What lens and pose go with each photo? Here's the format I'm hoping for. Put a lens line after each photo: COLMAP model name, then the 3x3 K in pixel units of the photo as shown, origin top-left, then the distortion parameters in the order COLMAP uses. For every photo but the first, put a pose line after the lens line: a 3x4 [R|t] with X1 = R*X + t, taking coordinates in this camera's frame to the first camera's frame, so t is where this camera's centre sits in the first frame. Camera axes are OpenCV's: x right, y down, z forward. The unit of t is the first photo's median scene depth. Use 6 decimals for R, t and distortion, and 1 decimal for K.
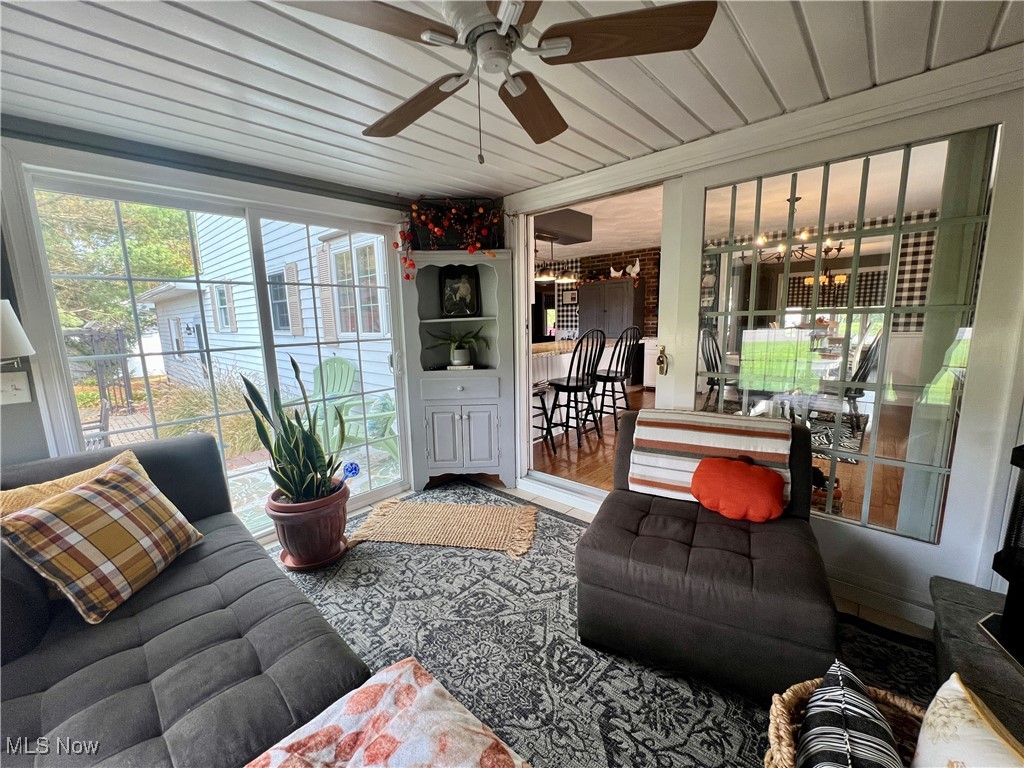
lens RADIAL K [[411.0, 0, 506.9], [0, 411.0, 384.7], [0, 0, 1]] dist [0.000680, -0.000033]
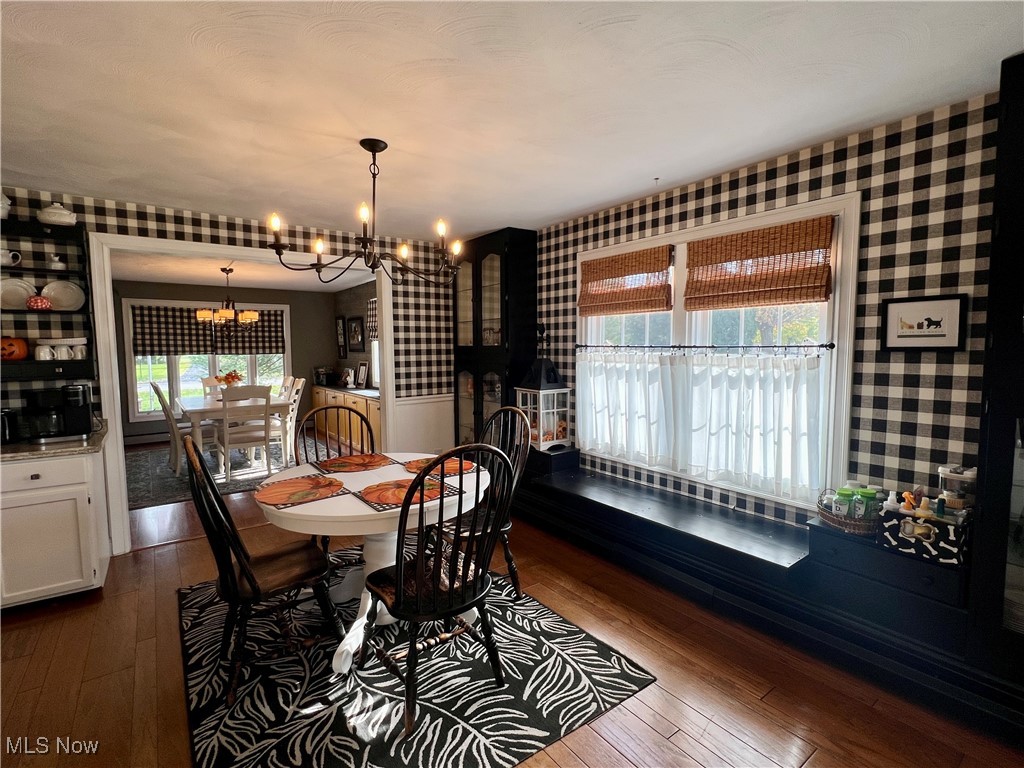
lens RADIAL K [[493.9, 0, 508.9], [0, 493.9, 378.4], [0, 0, 1]] dist [0.003786, 0.001098]
pose [[0.203773, -0.041014, 0.978159, 0.101621], [0.158481, 0.987326, 0.008383, -0.100170], [-0.966106, 0.153311, 0.207690, 0.454599]]
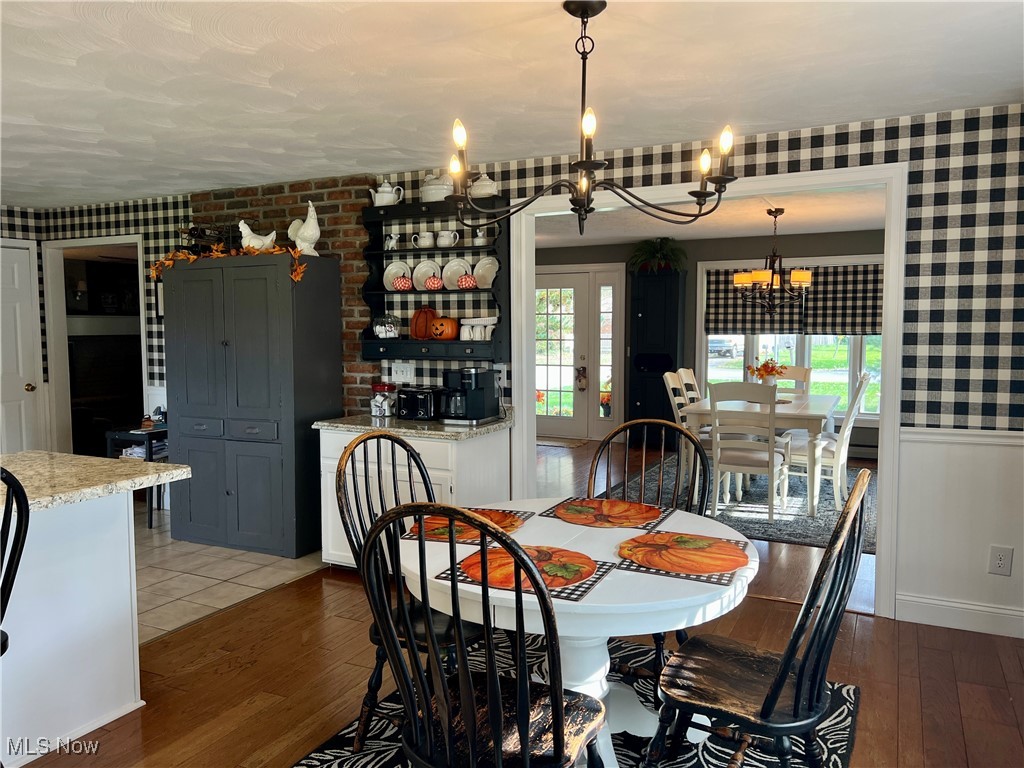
lens RADIAL K [[771.4, 0, 515.3], [0, 771.4, 382.3], [0, 0, 1]] dist [0.055948, -0.000184]
pose [[0.961094, -0.000152, 0.276221, 0.294056], [0.024594, 0.996075, -0.085025, -0.084318], [-0.275124, 0.088510, 0.957326, 0.301174]]
